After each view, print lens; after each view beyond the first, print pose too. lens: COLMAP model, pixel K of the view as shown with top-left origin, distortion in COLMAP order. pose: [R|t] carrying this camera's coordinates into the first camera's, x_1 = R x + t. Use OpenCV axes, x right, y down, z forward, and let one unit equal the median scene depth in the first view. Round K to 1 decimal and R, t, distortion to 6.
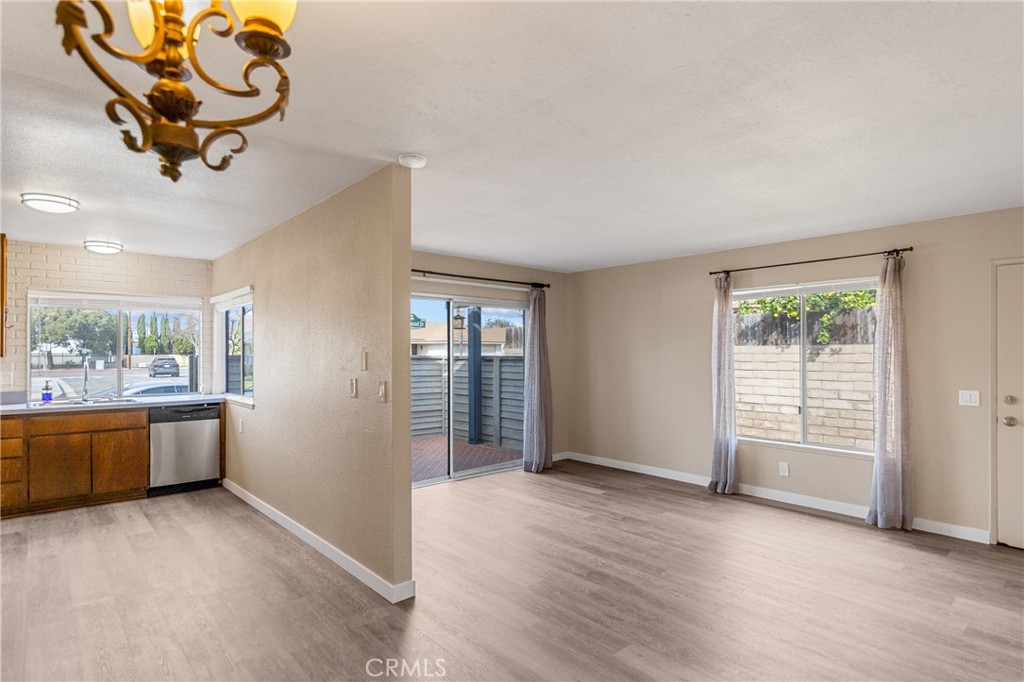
lens RADIAL K [[527.1, 0, 497.9], [0, 527.1, 354.7], [0, 0, 1]] dist [0.001691, 0.000620]
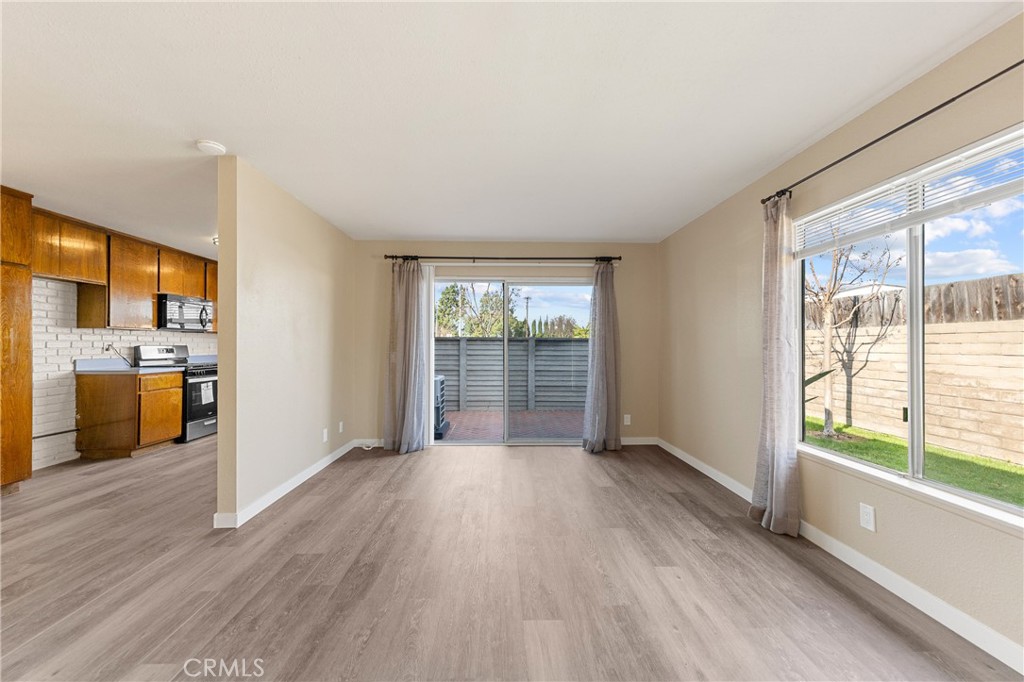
lens RADIAL K [[392.6, 0, 505.4], [0, 392.6, 342.1], [0, 0, 1]] dist [0.004364, 0.000043]
pose [[0.774959, -0.001409, -0.632010, 0.481250], [-0.004953, 0.999953, -0.008302, 0.034109], [0.631993, 0.009564, 0.774915, 0.405618]]
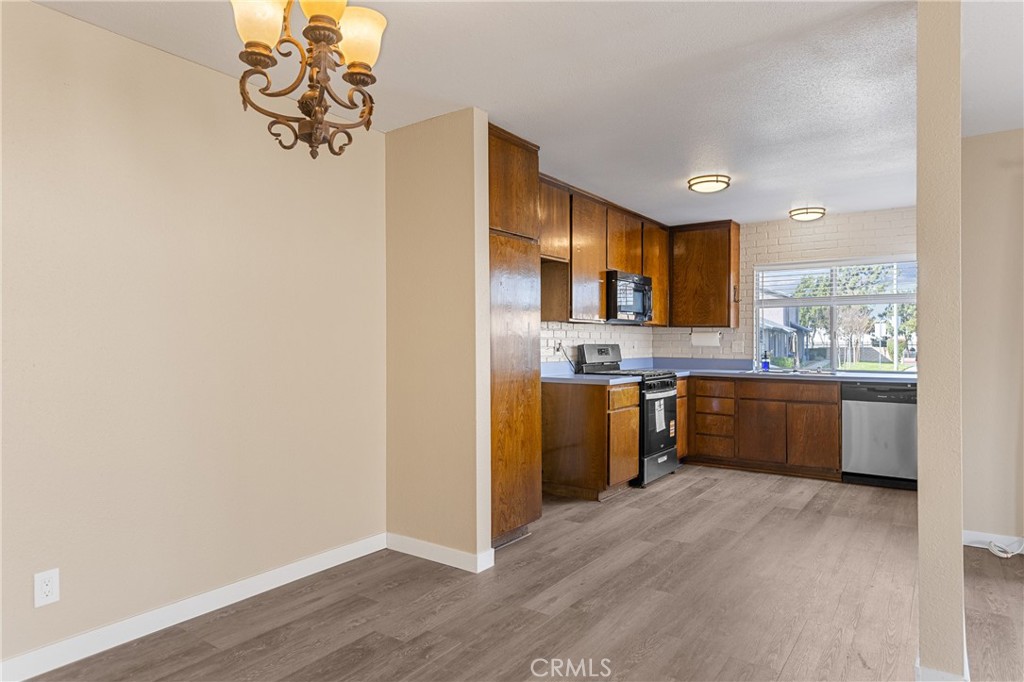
lens RADIAL K [[618.3, 0, 515.6], [0, 618.3, 337.2], [0, 0, 1]] dist [-0.004348, 0.003879]
pose [[0.249615, -0.004115, -0.968336, 0.217524], [-0.006487, 0.999961, -0.005922, 0.033788], [0.968323, 0.007760, 0.249578, 0.200260]]
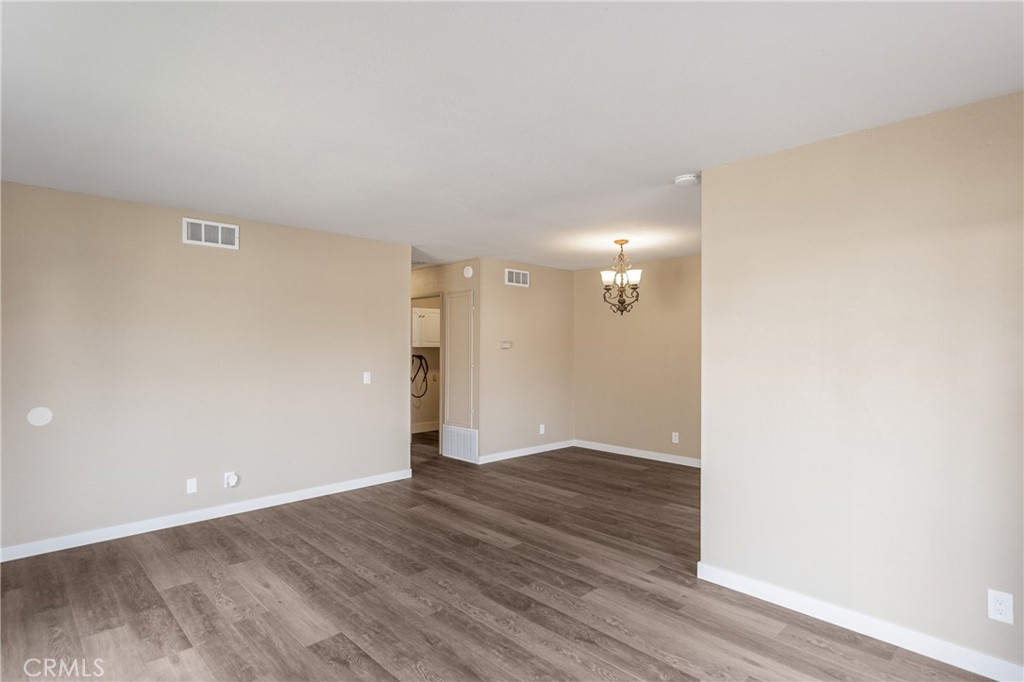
lens RADIAL K [[527.1, 0, 515.5], [0, 527.1, 342.1], [0, 0, 1]] dist [0.001691, 0.000620]
pose [[-0.997440, -0.003227, -0.071434, 0.161434], [-0.002836, 0.999980, -0.005573, -0.001479], [0.071451, -0.005356, -0.997430, 1.167403]]
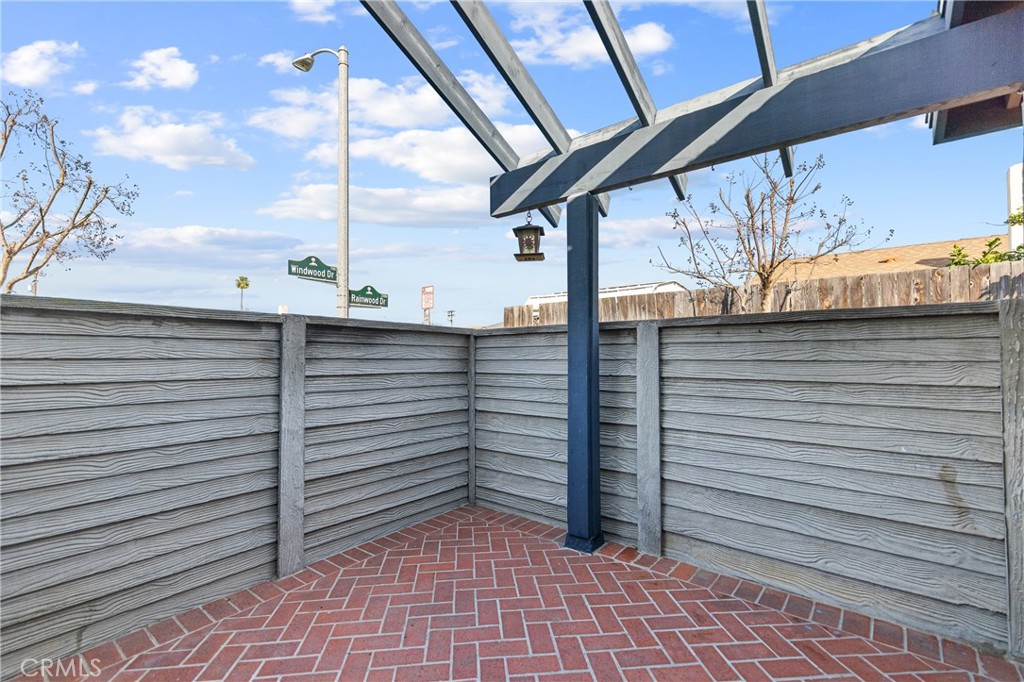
lens RADIAL K [[453.0, 0, 510.4], [0, 453.0, 347.3], [0, 0, 1]] dist [0.008740, -0.000787]
pose [[0.983251, 0.006815, 0.182131, -0.265360], [-0.003627, 0.999834, -0.017829, 0.047537], [-0.182222, 0.016870, 0.983113, 1.120167]]
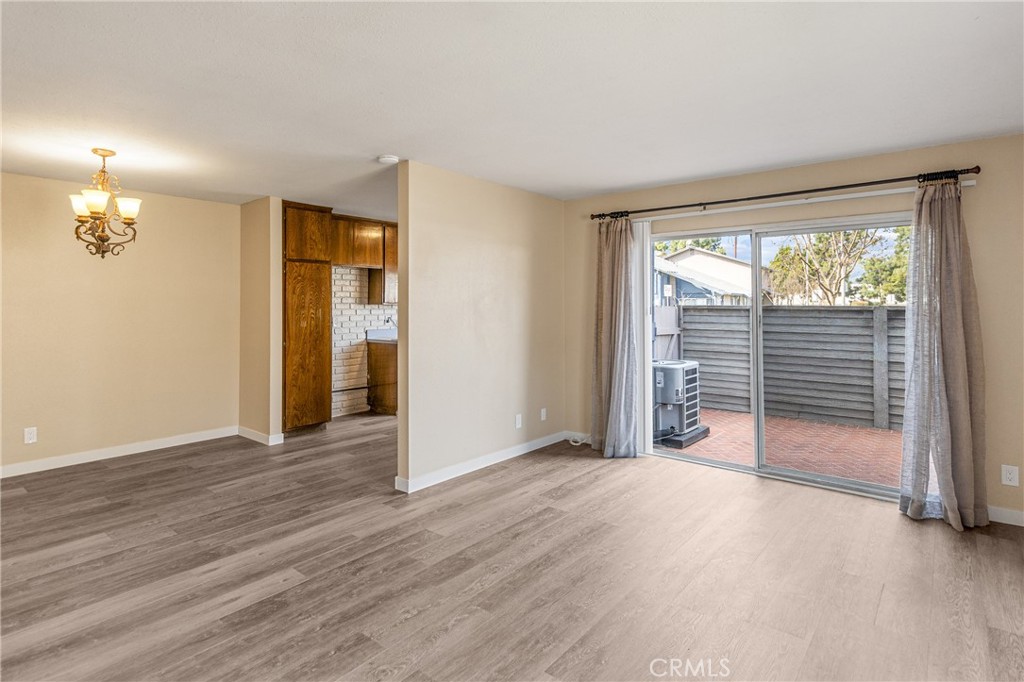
lens RADIAL K [[527.1, 0, 491.4], [0, 527.1, 295.1], [0, 0, 1]] dist [0.001691, 0.000620]
pose [[0.161225, -0.015570, -0.986795, 0.655441], [-0.002508, 0.999866, -0.016186, -0.000062], [0.986915, 0.005084, 0.161164, 0.571819]]
